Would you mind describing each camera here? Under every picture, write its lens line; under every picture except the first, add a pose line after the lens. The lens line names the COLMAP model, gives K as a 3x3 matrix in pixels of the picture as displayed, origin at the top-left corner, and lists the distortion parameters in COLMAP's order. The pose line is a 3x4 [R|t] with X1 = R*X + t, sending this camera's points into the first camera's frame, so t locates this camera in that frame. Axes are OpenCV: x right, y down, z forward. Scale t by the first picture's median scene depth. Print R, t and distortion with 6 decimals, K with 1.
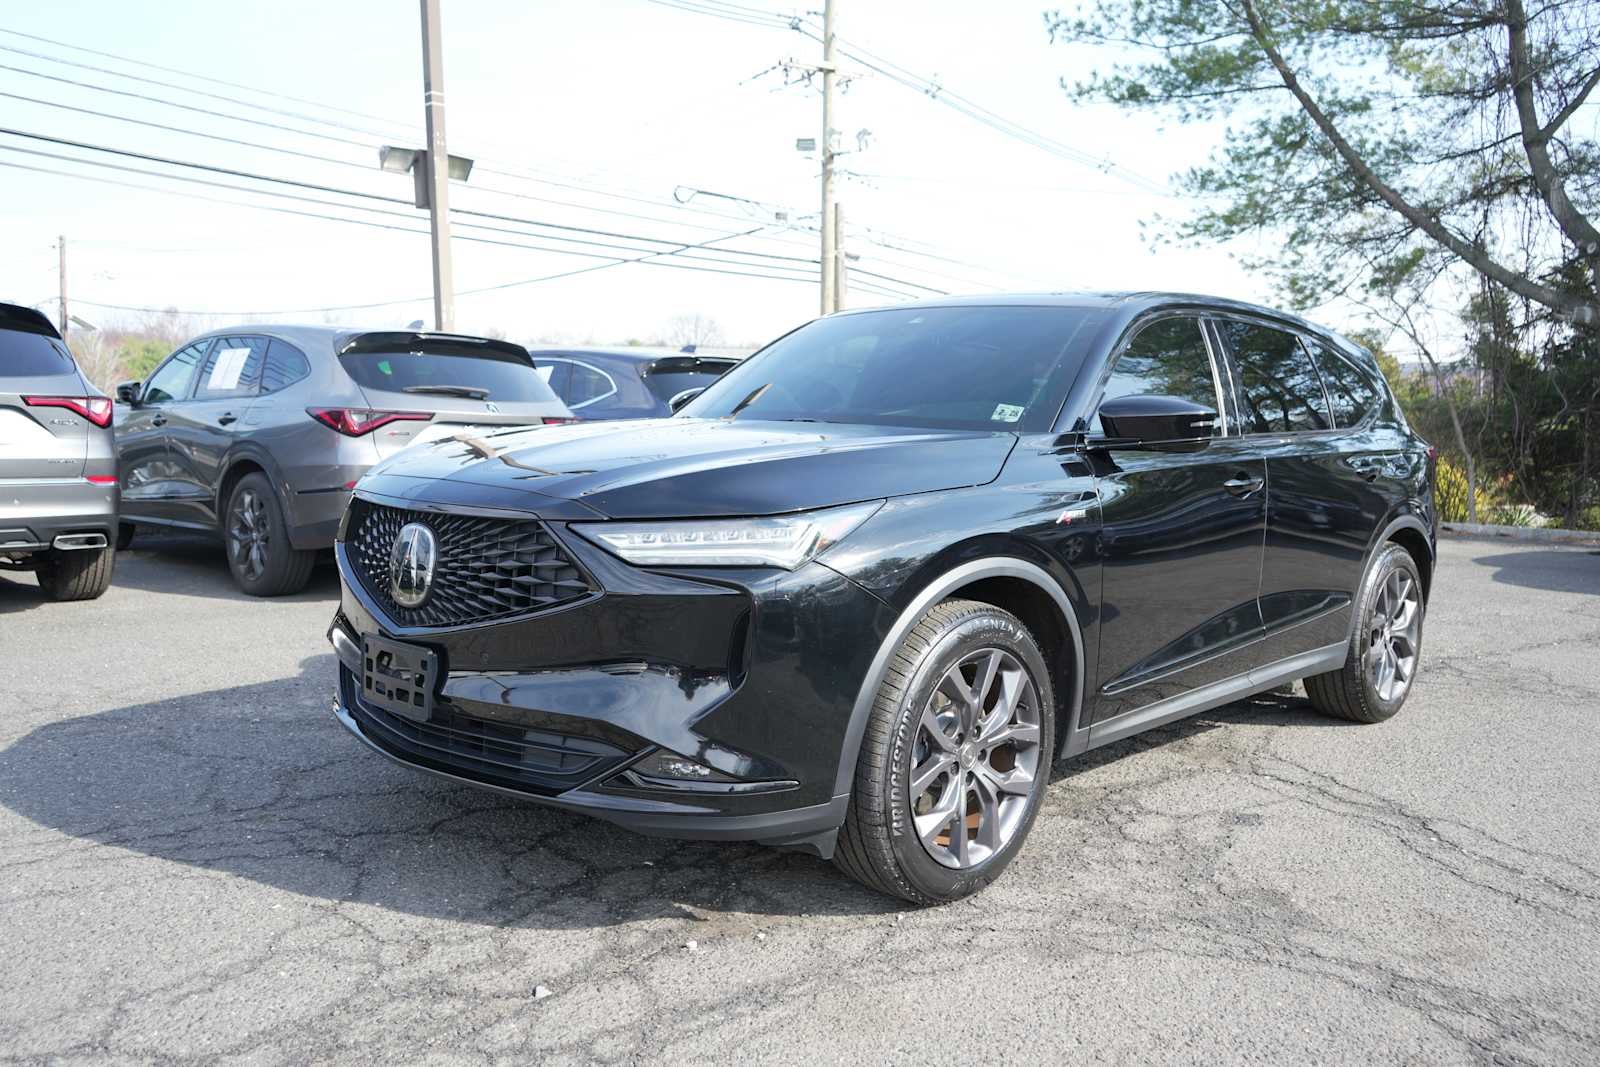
lens RADIAL K [[1287.1, 0, 800.0], [0, 1287.1, 533.5], [0, 0, 1]] dist [-0.009372, 0.012851]
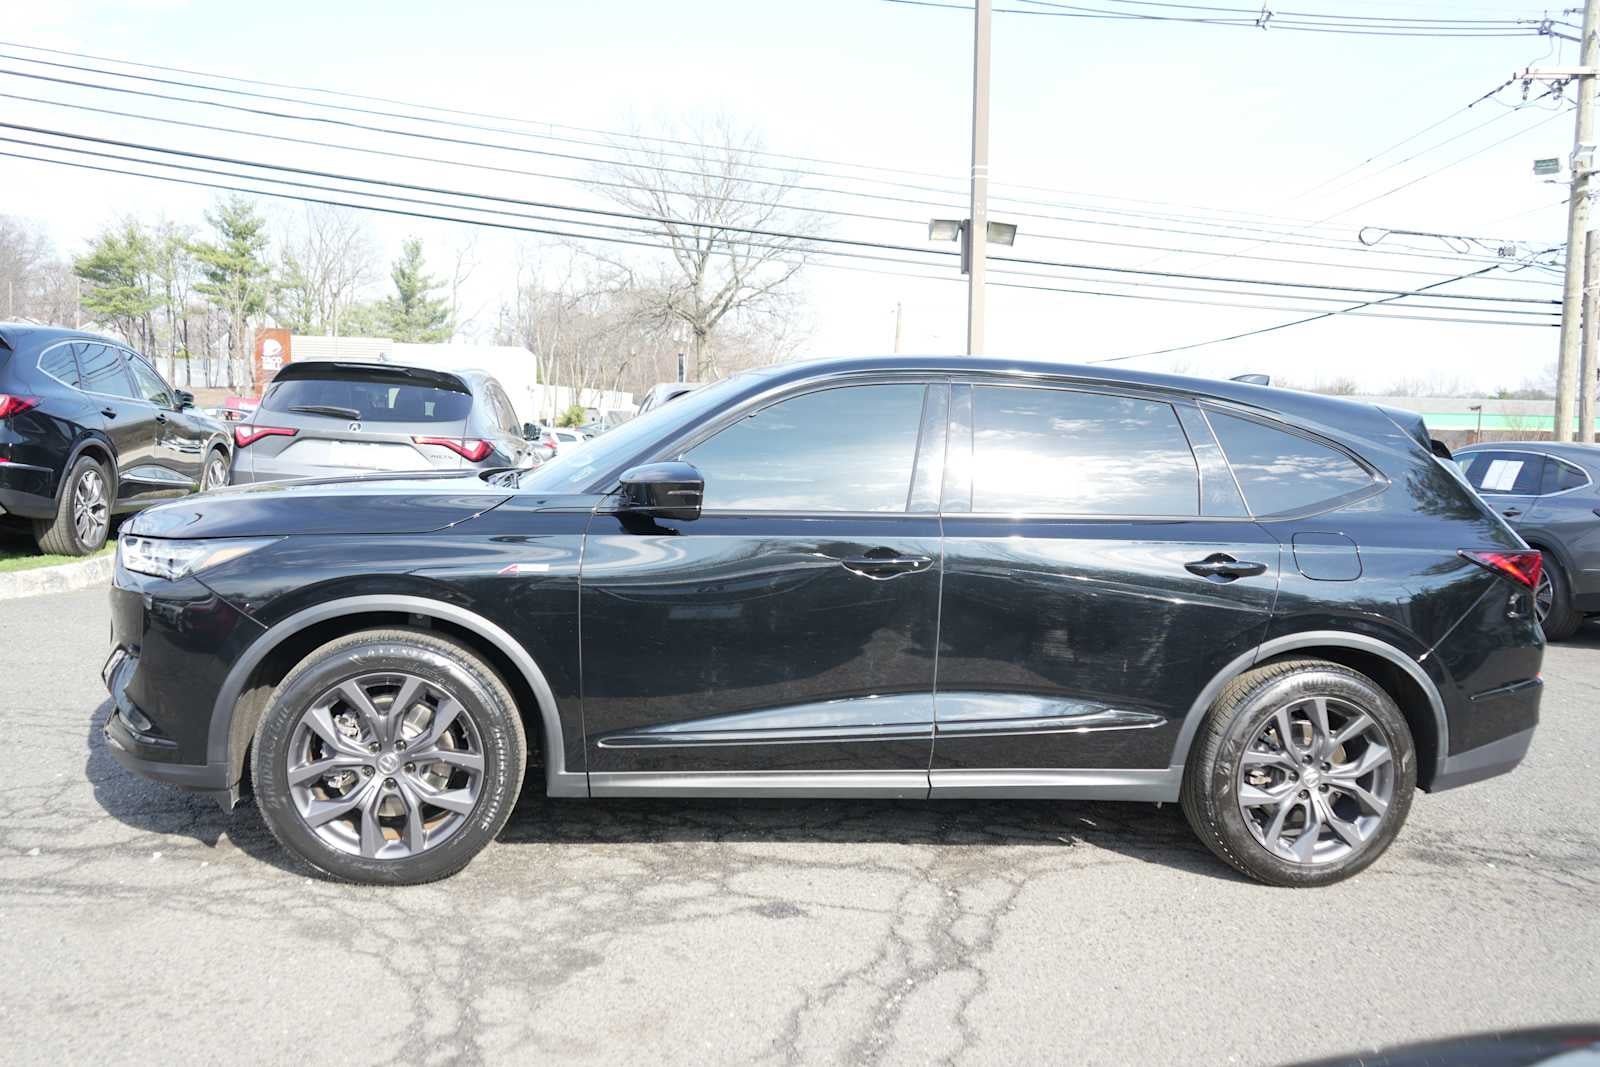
lens RADIAL K [[1287.1, 0, 800.0], [0, 1287.1, 533.5], [0, 0, 1]] dist [-0.009372, 0.012851]
pose [[0.791823, 0.070187, -0.606704, 0.147781], [-0.093139, 0.995633, -0.006377, -0.008148], [0.603607, 0.061557, 0.794902, 0.037895]]
